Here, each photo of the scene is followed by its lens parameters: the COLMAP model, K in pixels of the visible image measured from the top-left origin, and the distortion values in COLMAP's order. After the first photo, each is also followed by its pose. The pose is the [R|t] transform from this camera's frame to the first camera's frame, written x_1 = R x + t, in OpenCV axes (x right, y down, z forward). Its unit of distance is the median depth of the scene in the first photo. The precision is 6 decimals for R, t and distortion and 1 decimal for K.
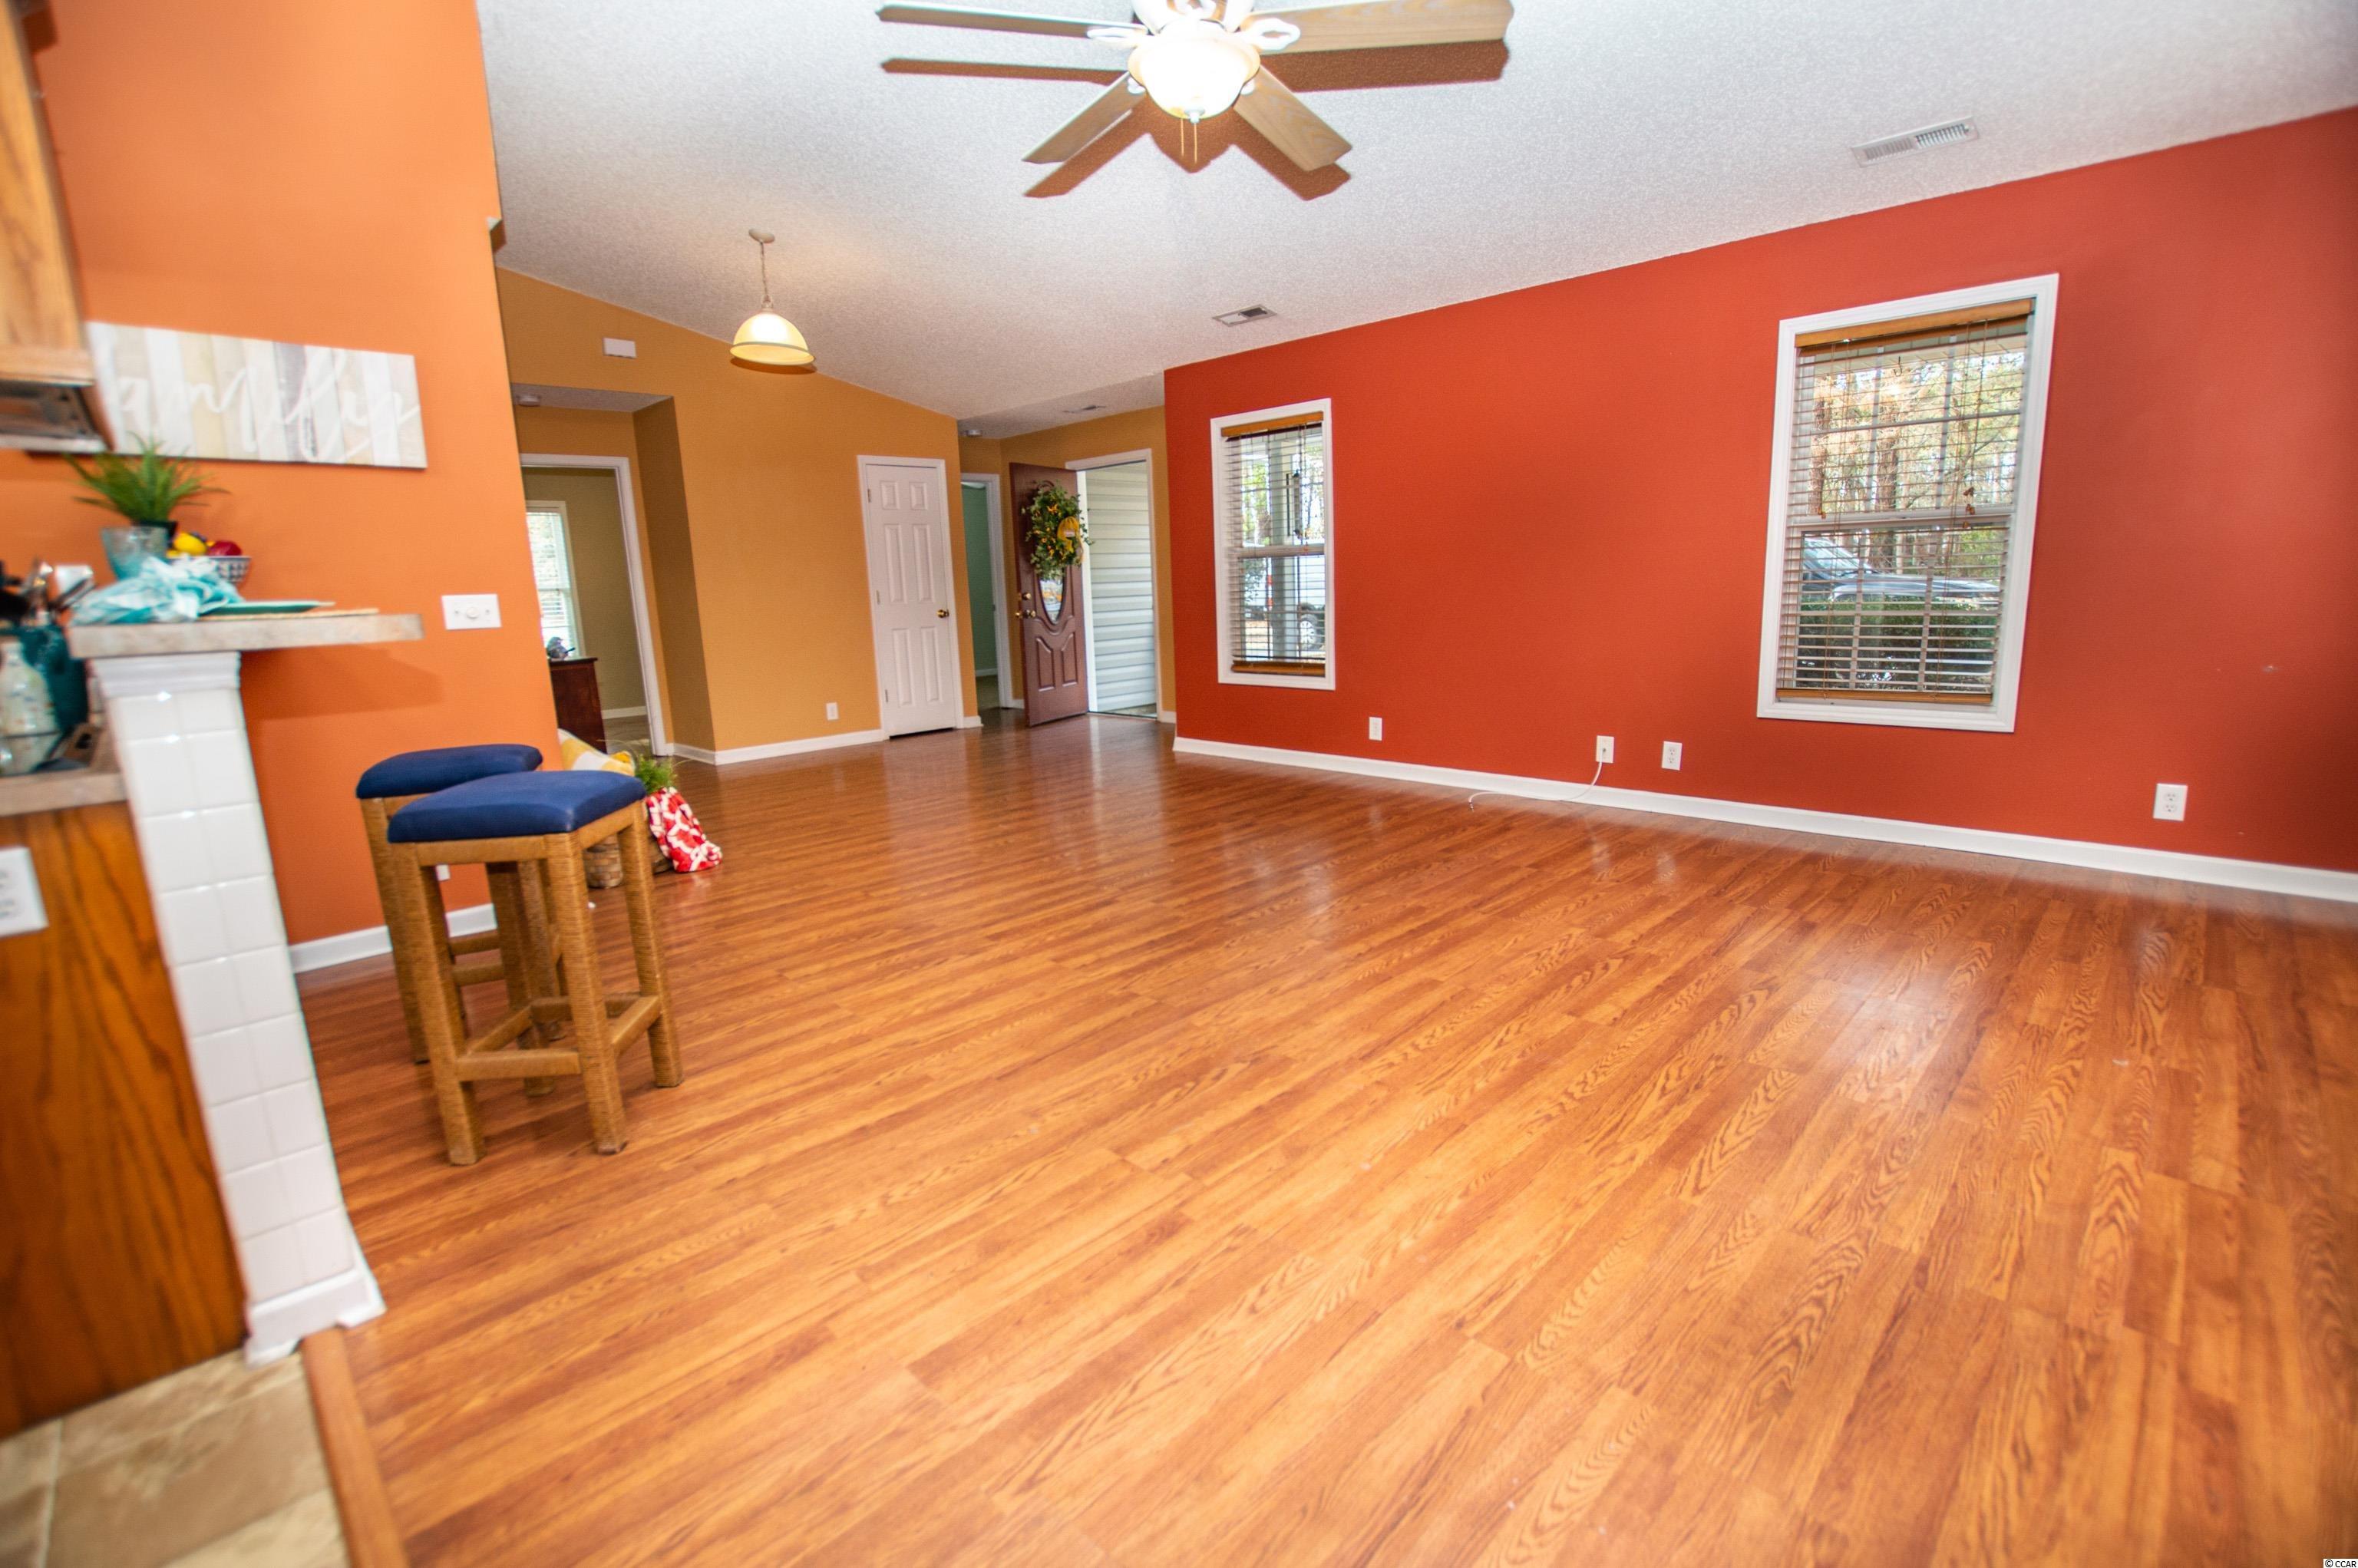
lens RADIAL K [[1050.2, 0, 1186.4], [0, 1050.2, 782.1], [0, 0, 1]] dist [-0.032459, 0.004226]
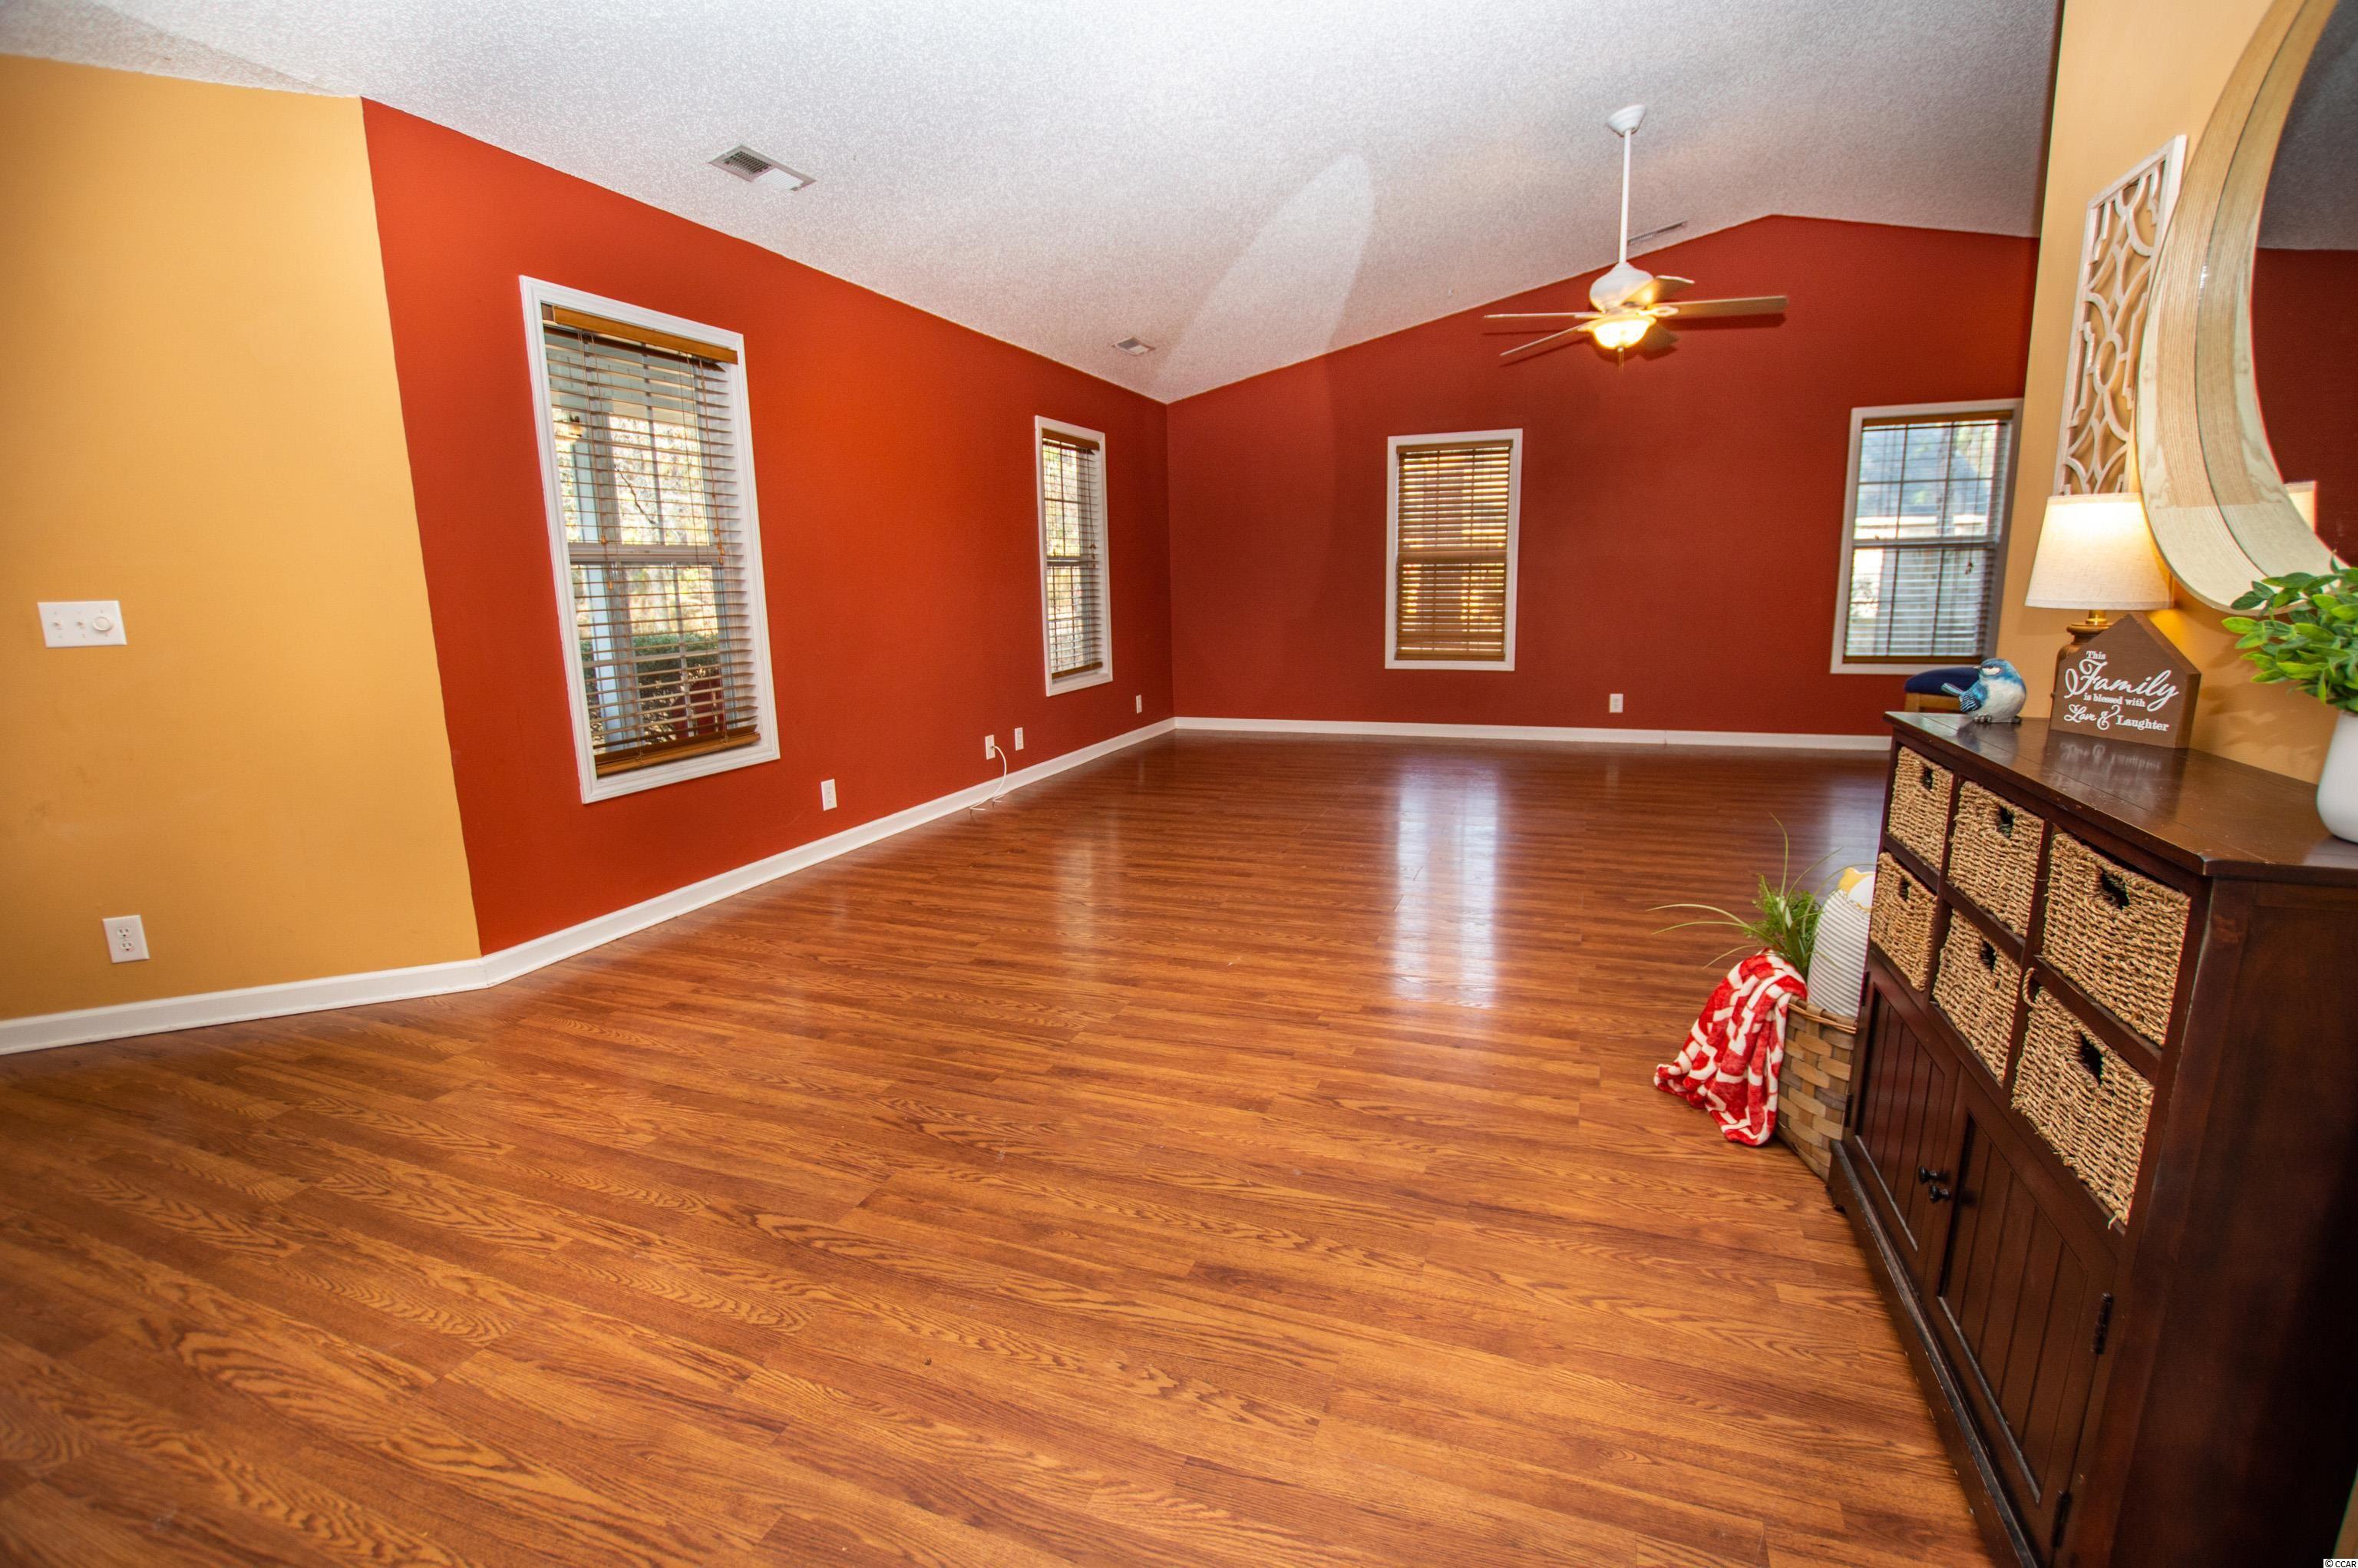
lens RADIAL K [[1050.2, 0, 1186.4], [0, 1050.2, 782.1], [0, 0, 1]] dist [-0.032459, 0.004226]
pose [[-0.404450, -0.131078, 0.905118, -1.113831], [0.208642, 0.950354, 0.230861, -0.328921], [-0.890443, 0.282217, -0.357022, 1.888333]]
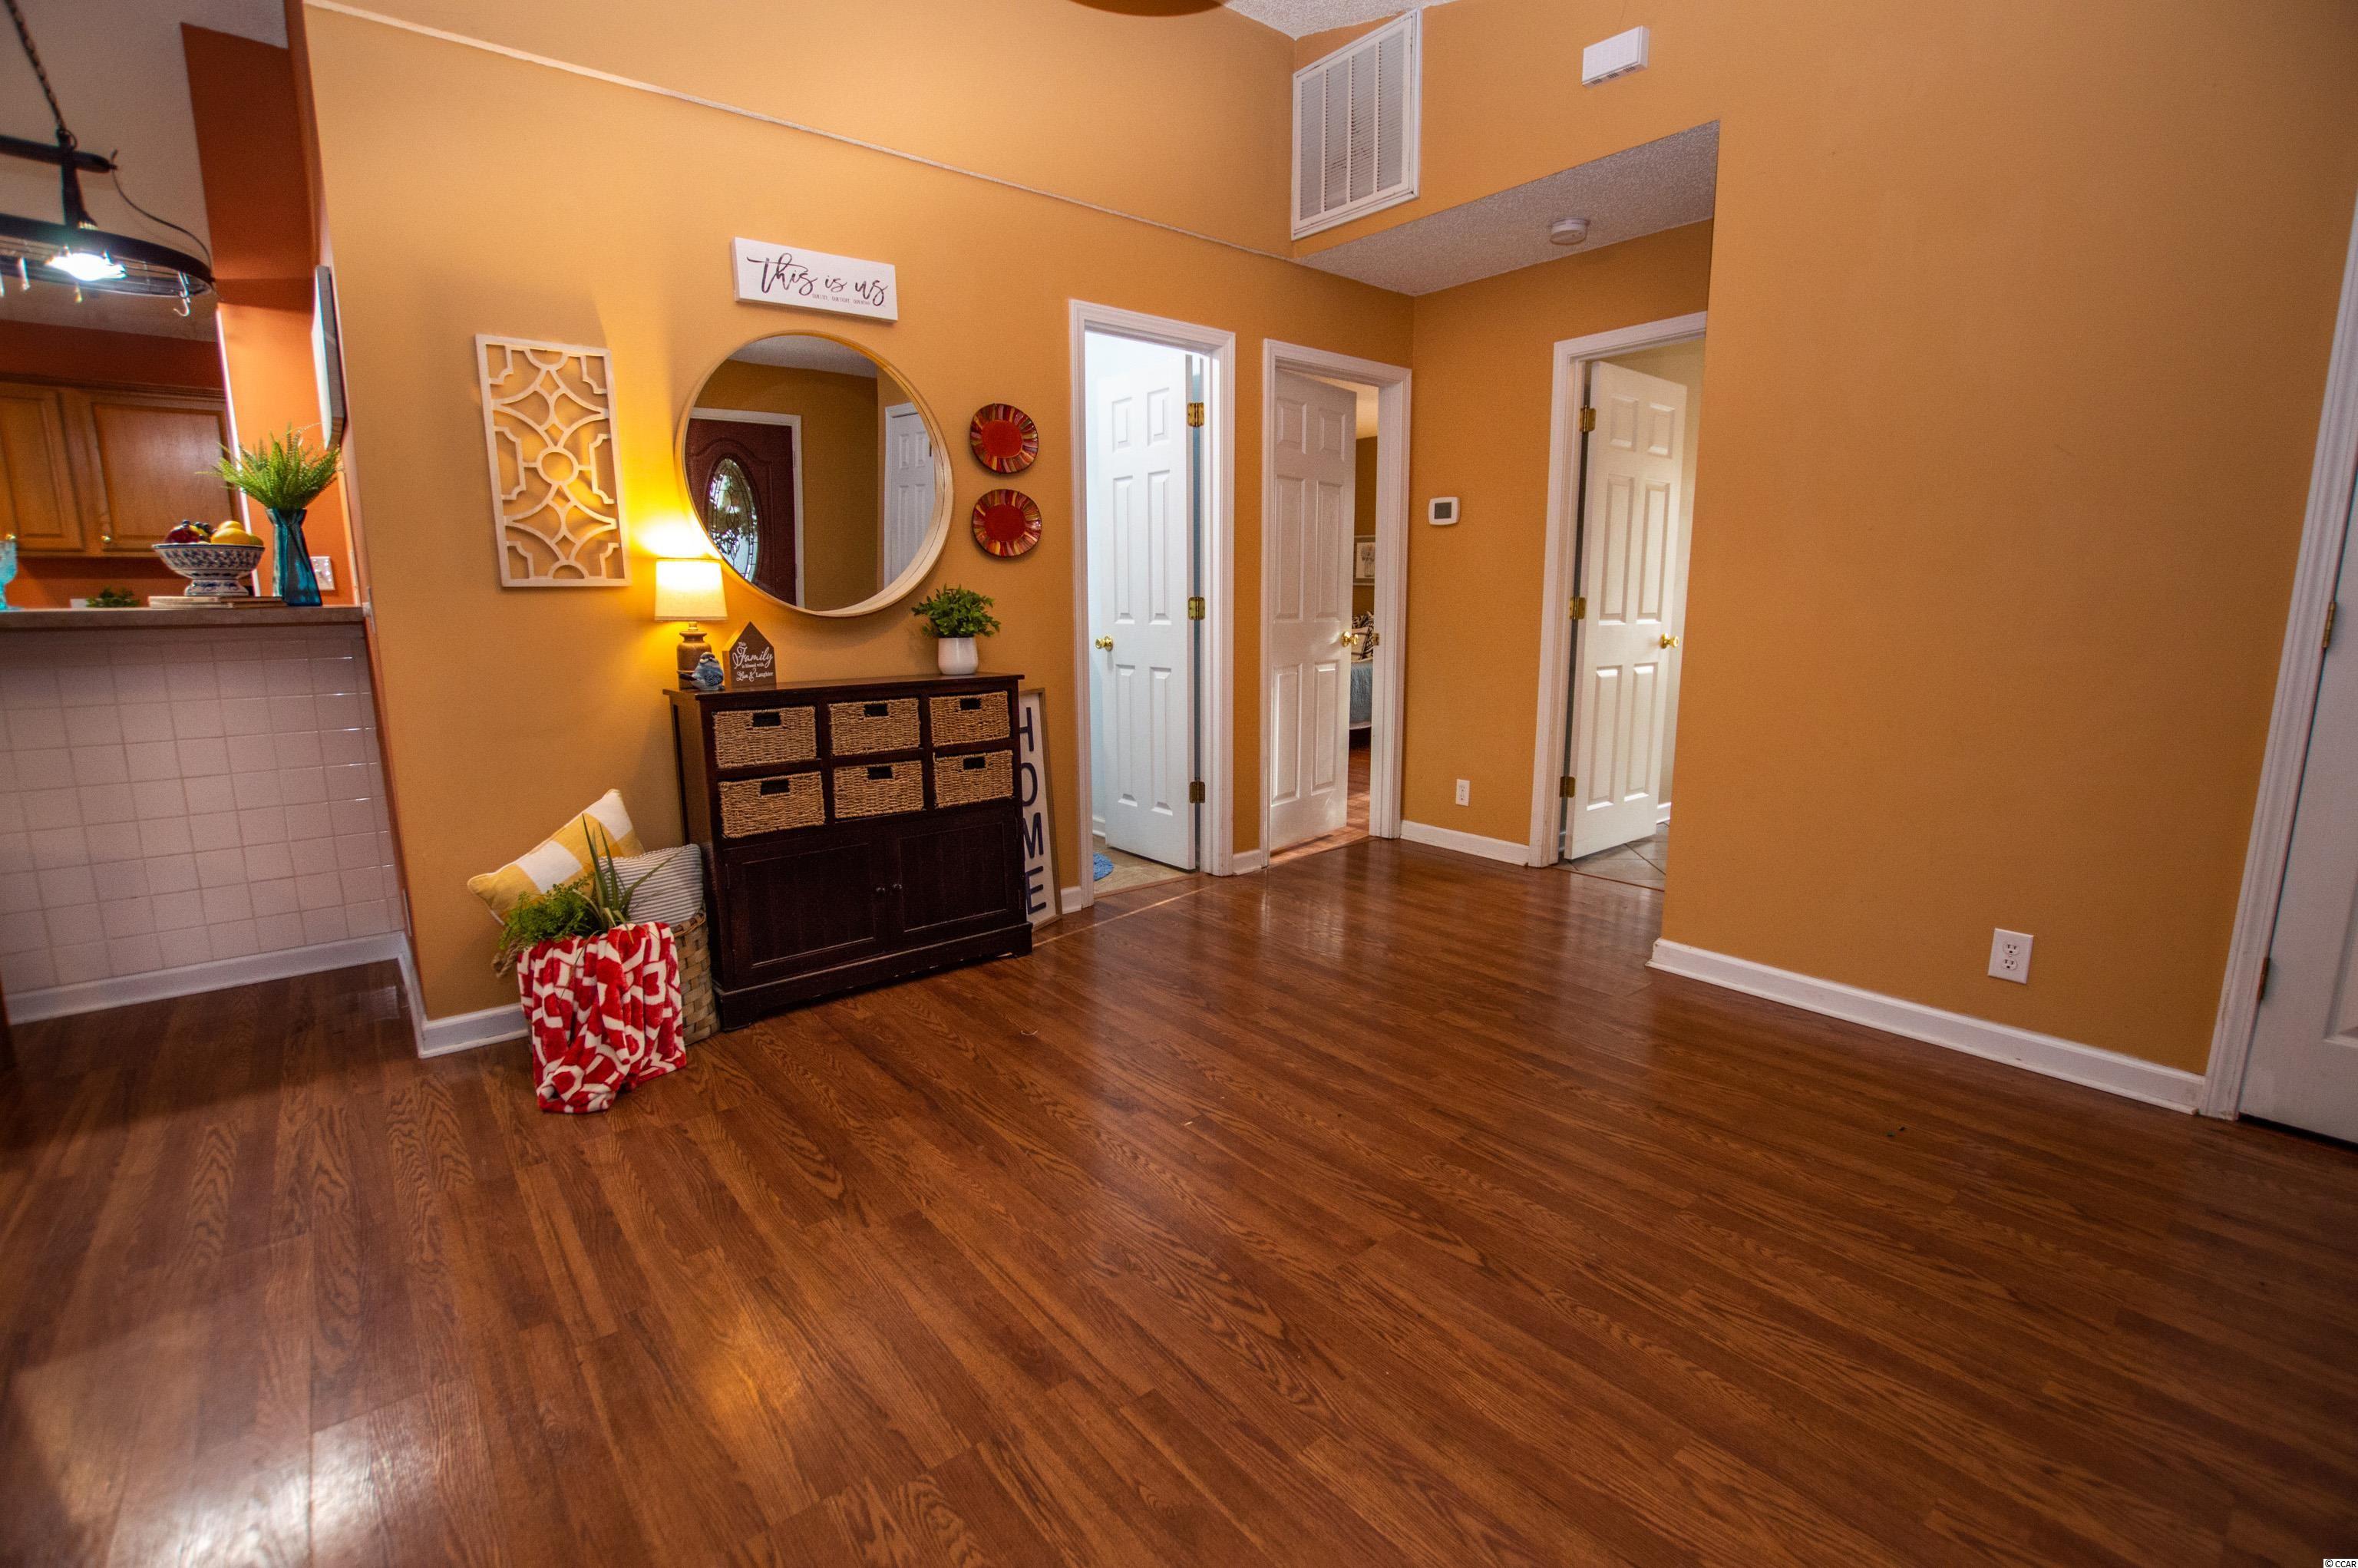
lens RADIAL K [[1050.2, 0, 1186.4], [0, 1050.2, 782.1], [0, 0, 1]] dist [-0.032459, 0.004226]
pose [[-0.099841, 0.209232, -0.972756, -0.014713], [-0.182439, 0.957217, 0.224615, -0.348104], [0.978135, 0.199894, -0.057397, 1.792490]]
